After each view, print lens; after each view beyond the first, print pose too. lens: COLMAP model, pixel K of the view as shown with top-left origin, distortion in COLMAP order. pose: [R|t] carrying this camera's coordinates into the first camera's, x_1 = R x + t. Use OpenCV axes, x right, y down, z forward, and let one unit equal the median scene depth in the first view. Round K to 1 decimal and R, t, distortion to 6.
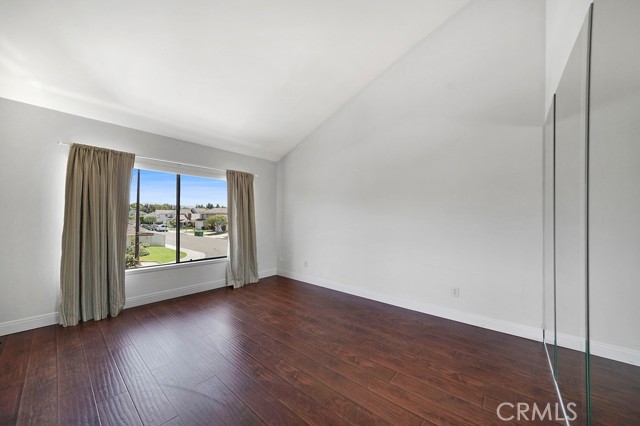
lens RADIAL K [[227.7, 0, 318.2], [0, 227.7, 215.2], [0, 0, 1]] dist [-0.017755, 0.000728]
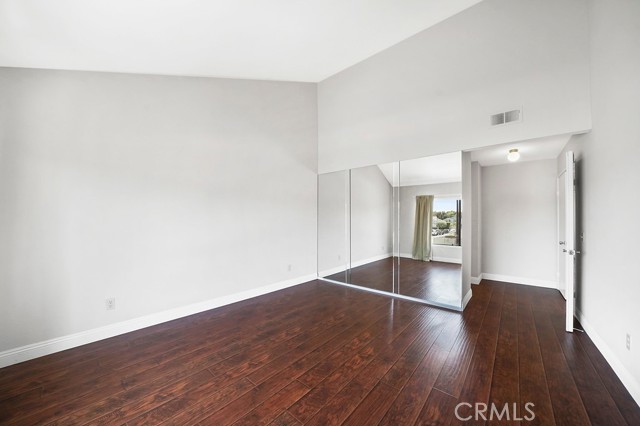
lens RADIAL K [[227.7, 0, 316.6], [0, 227.7, 215.6], [0, 0, 1]] dist [-0.017755, 0.000728]
pose [[0.041379, 0.005437, 0.999129, -0.903007], [-0.007611, 0.999958, -0.005127, 0.002564], [-0.999115, -0.007392, 0.041419, 0.770746]]
